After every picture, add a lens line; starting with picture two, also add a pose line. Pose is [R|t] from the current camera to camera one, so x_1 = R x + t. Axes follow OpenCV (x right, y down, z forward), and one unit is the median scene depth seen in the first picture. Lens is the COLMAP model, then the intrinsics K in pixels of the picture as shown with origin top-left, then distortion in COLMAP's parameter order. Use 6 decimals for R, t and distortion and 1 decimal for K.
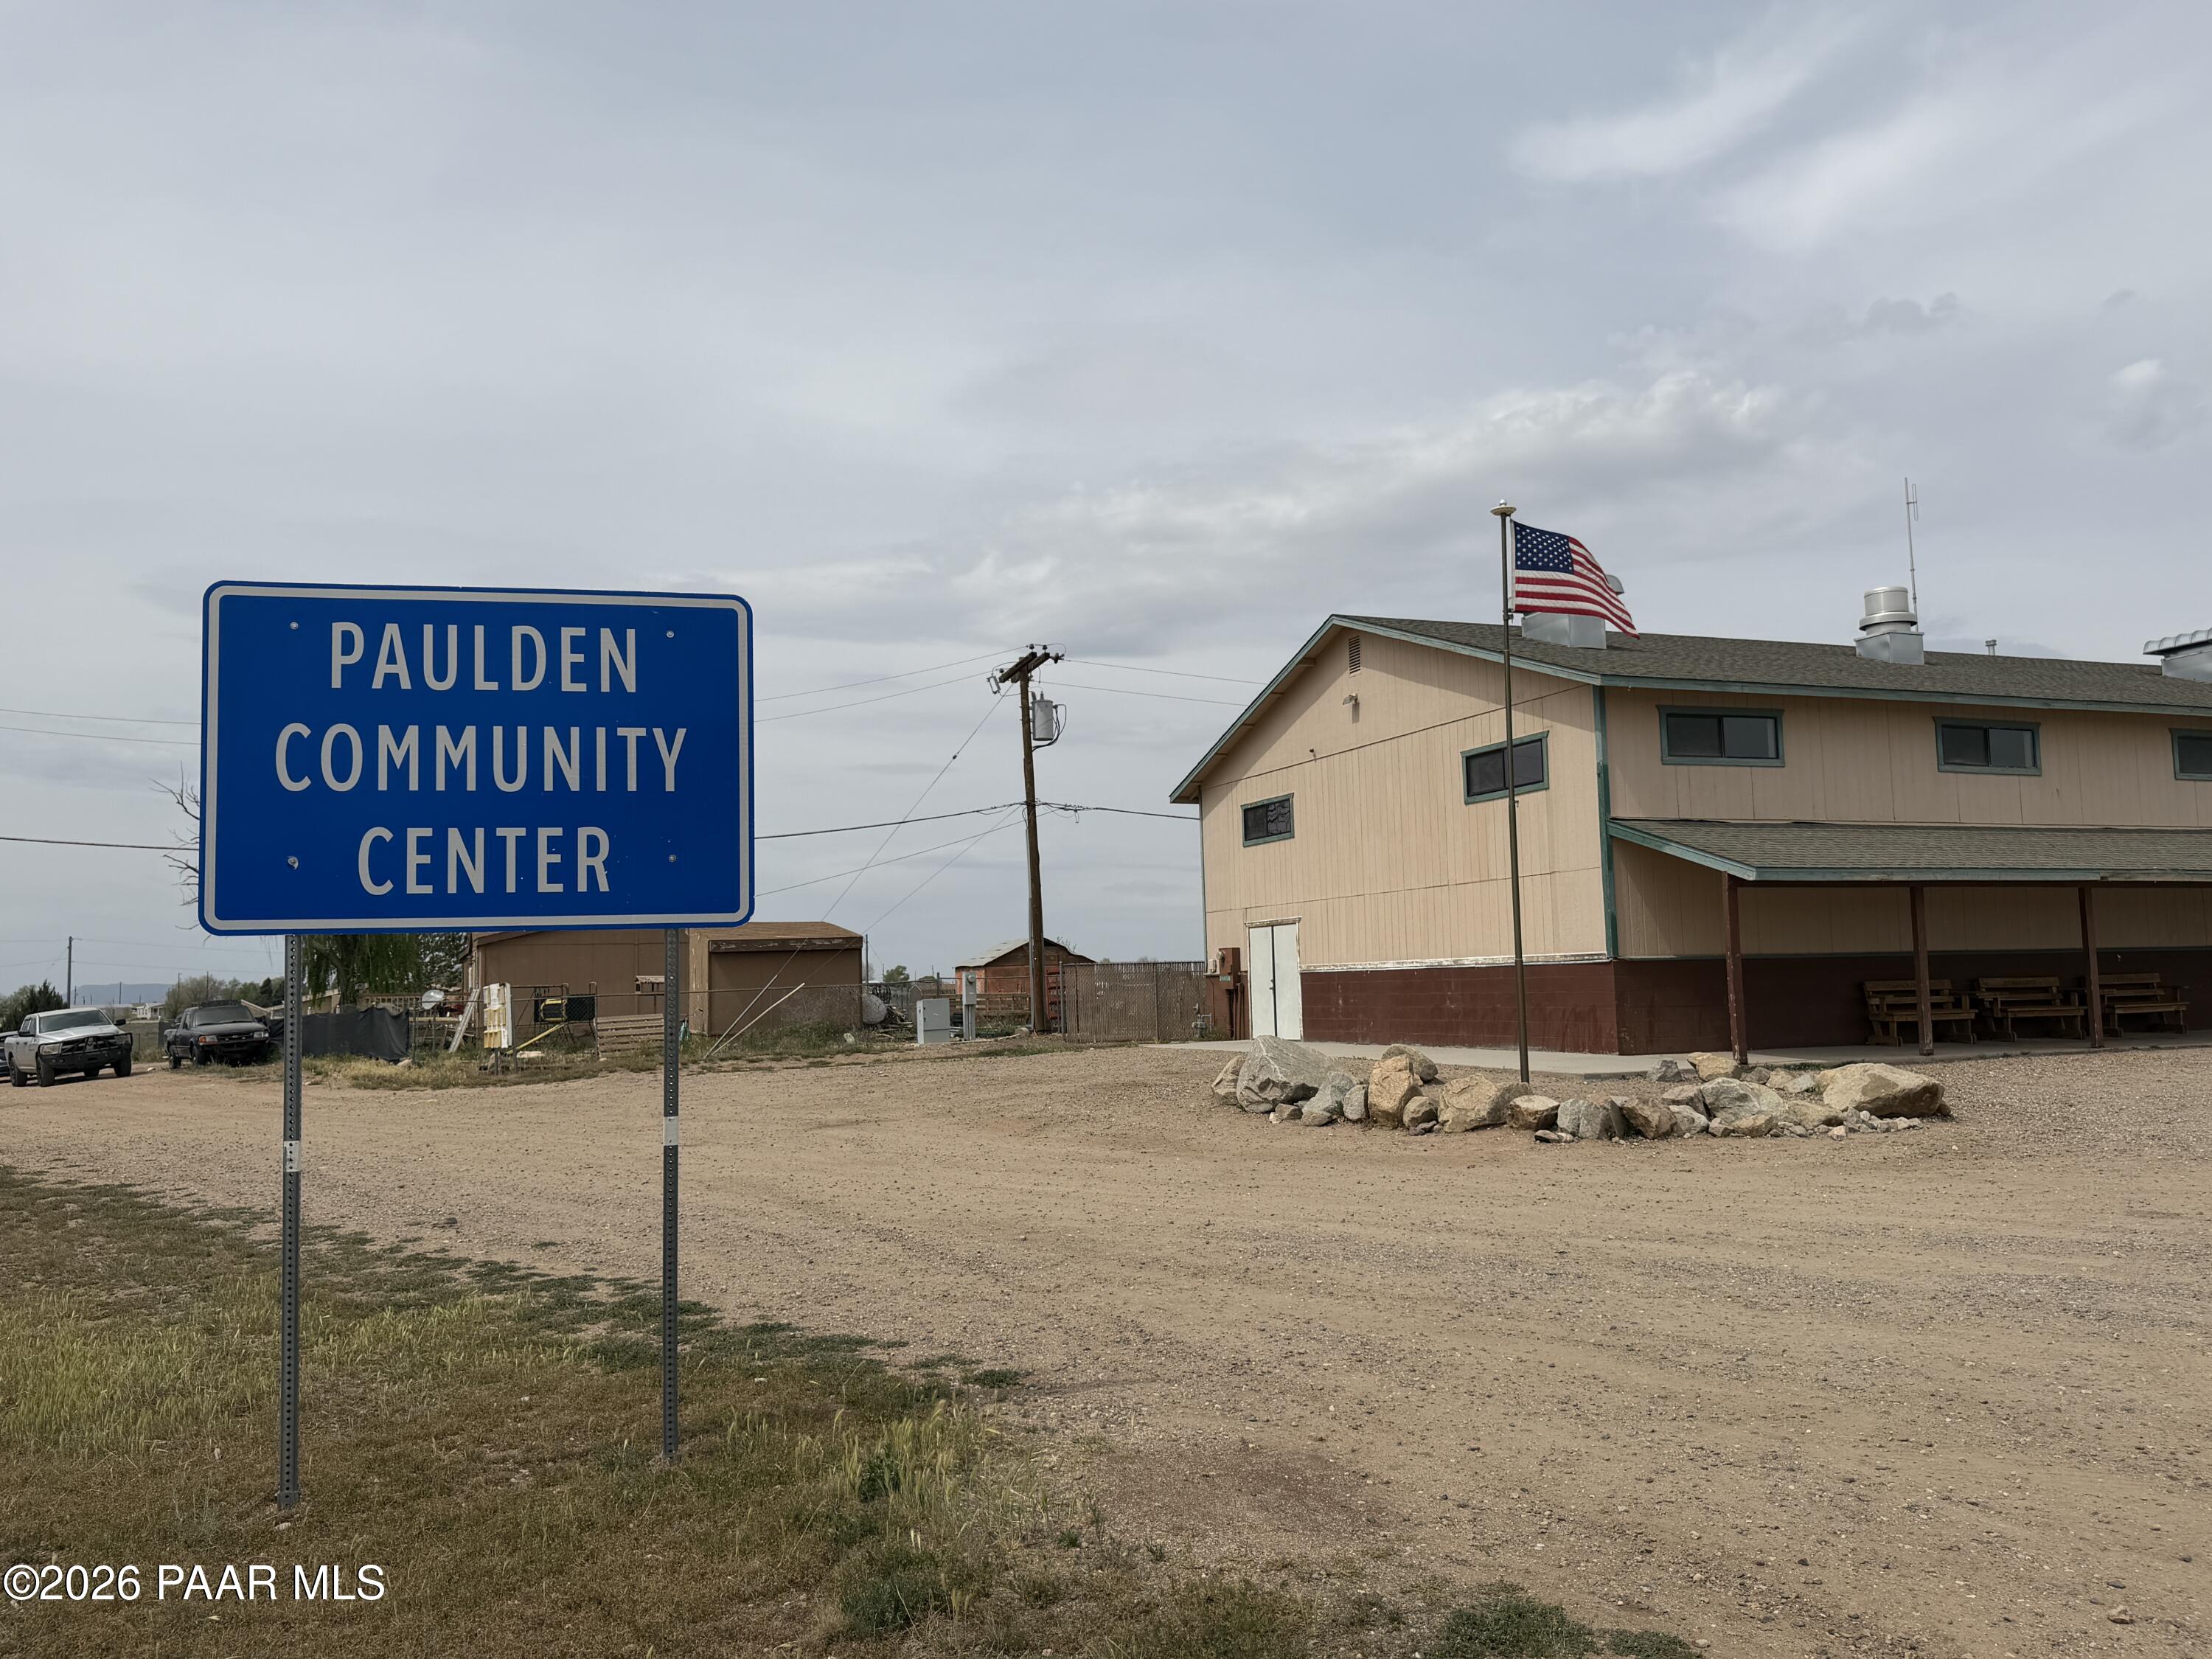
lens RADIAL K [[1760.8, 0, 1043.3], [0, 1760.8, 837.0], [0, 0, 1]] dist [0.094837, -0.171842]
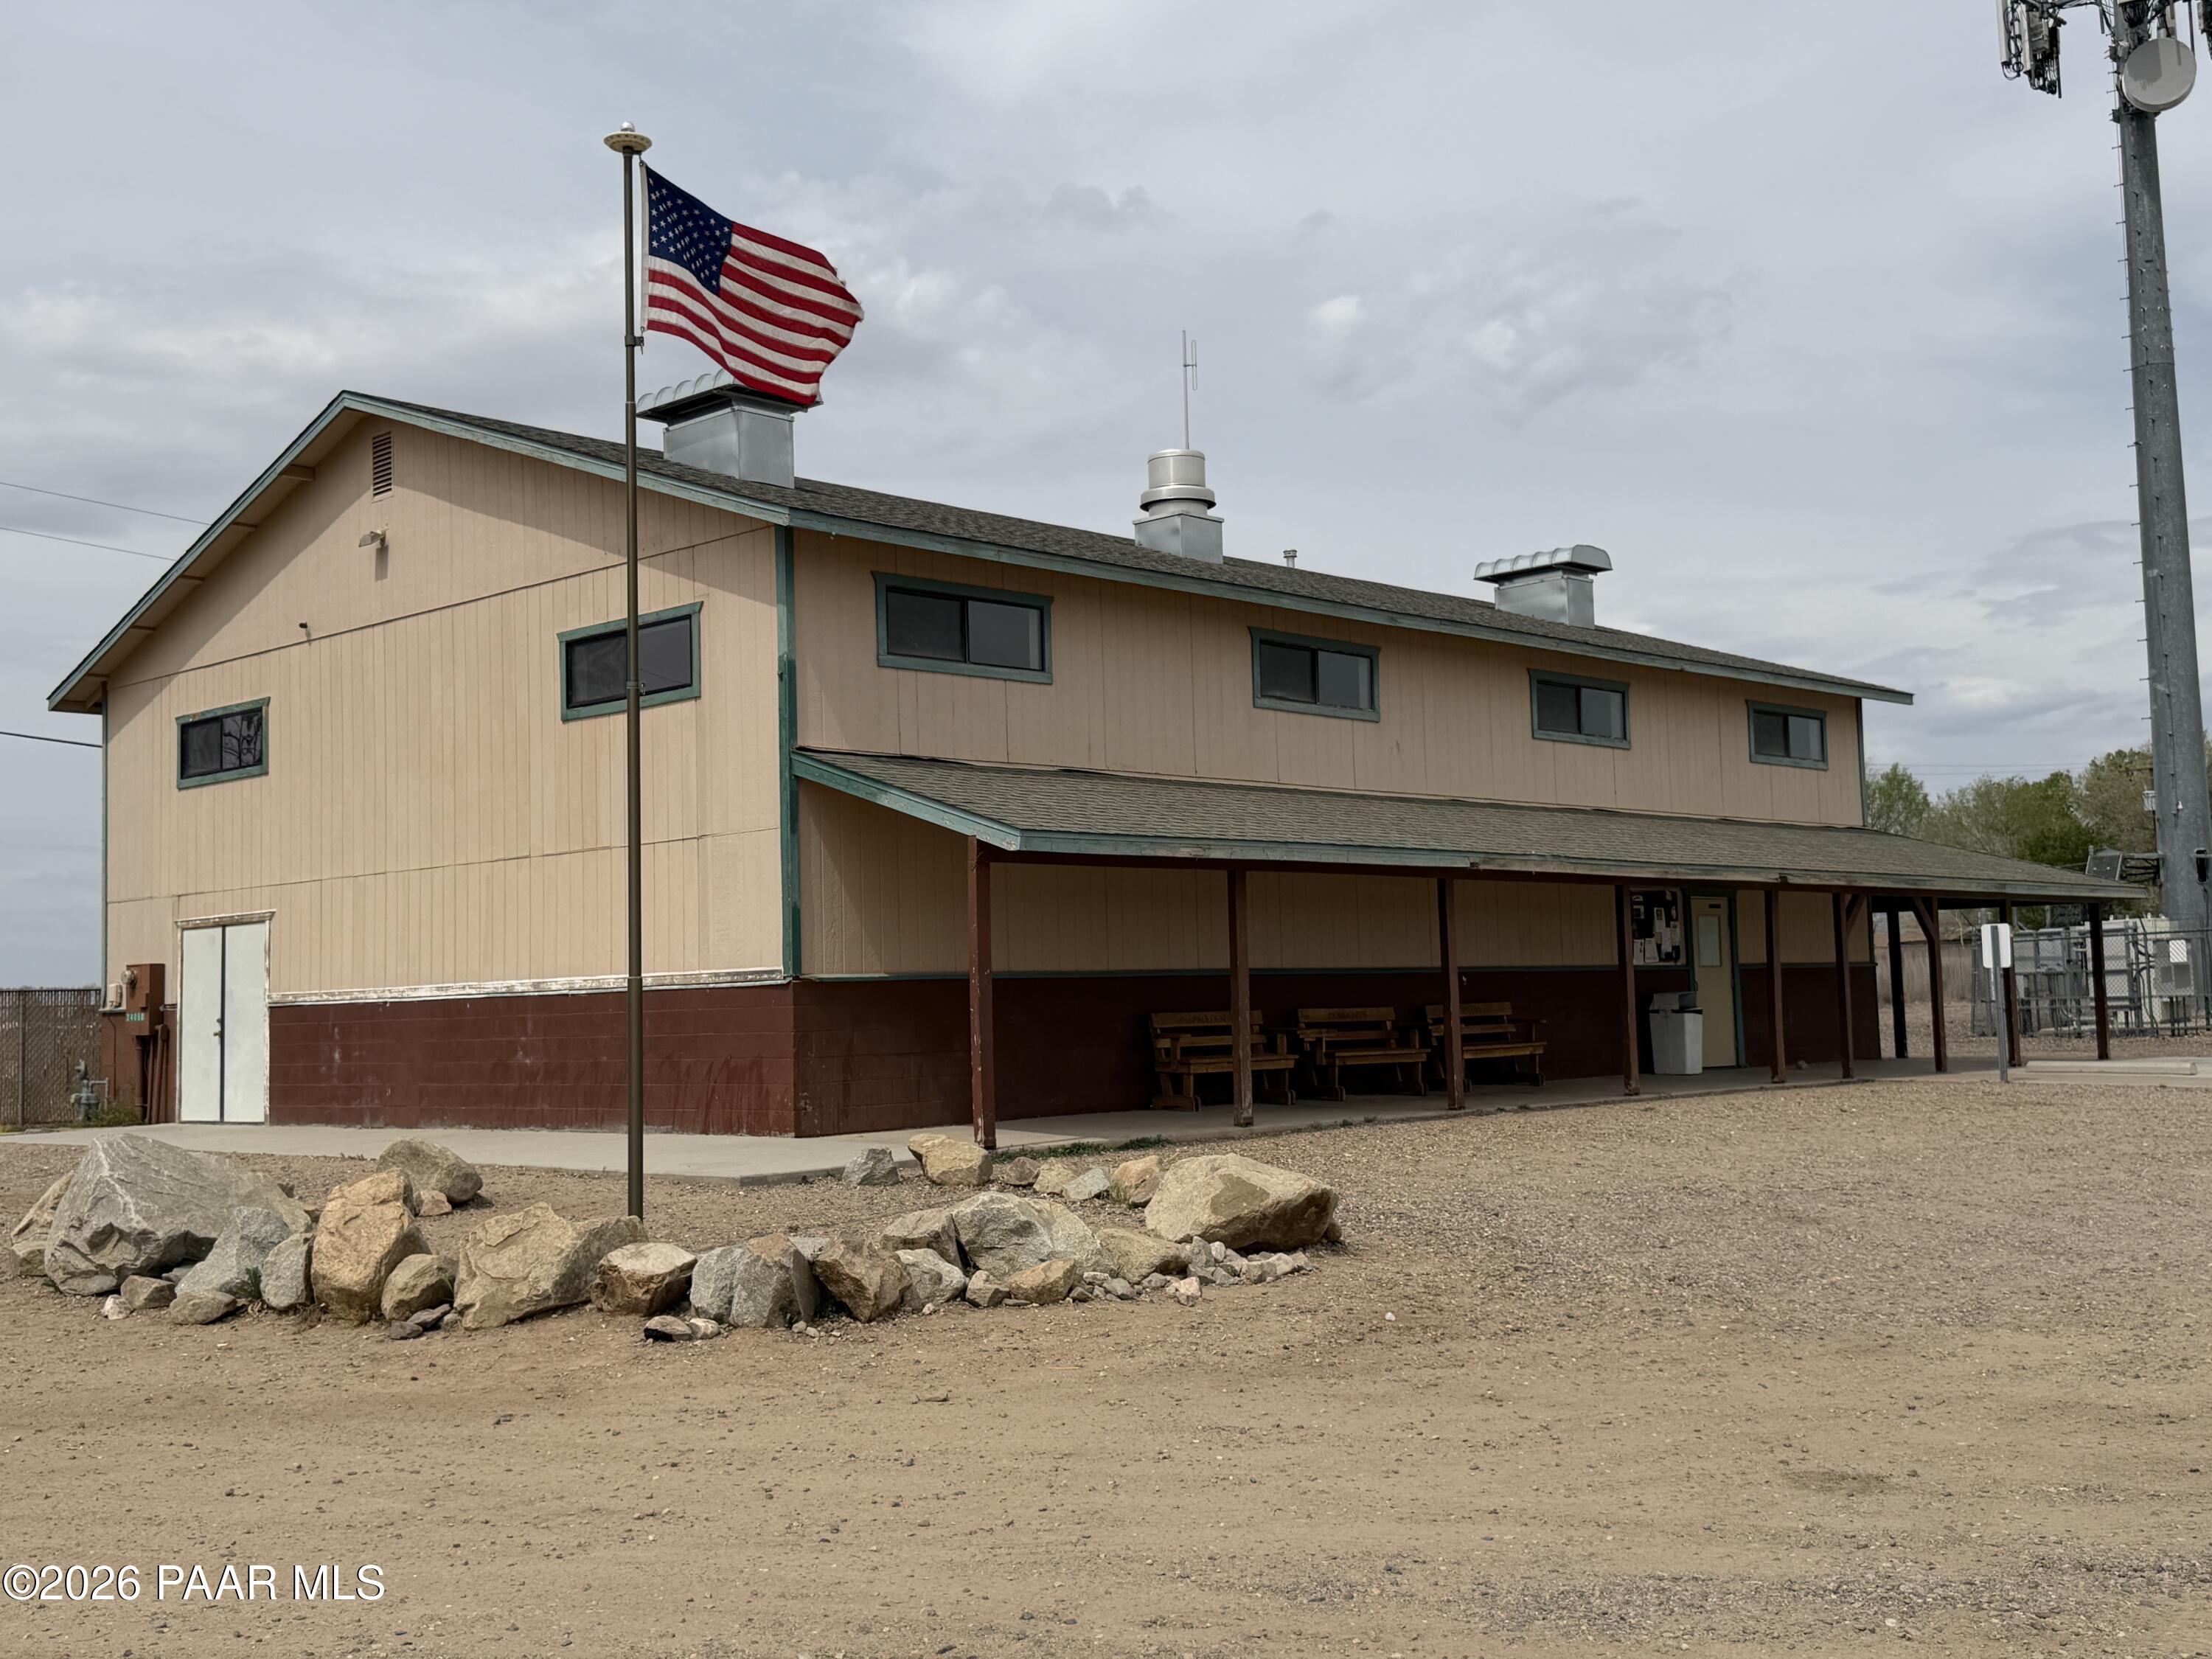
lens RADIAL K [[2385.4, 0, 1118.1], [0, 2385.4, 835.4], [0, 0, 1]] dist [0.205031, -0.510092]
pose [[0.899353, 0.030222, 0.436177, 0.062289], [-0.032802, 0.999461, -0.001618, 0.017272], [-0.435991, -0.012852, 0.899859, 0.215470]]
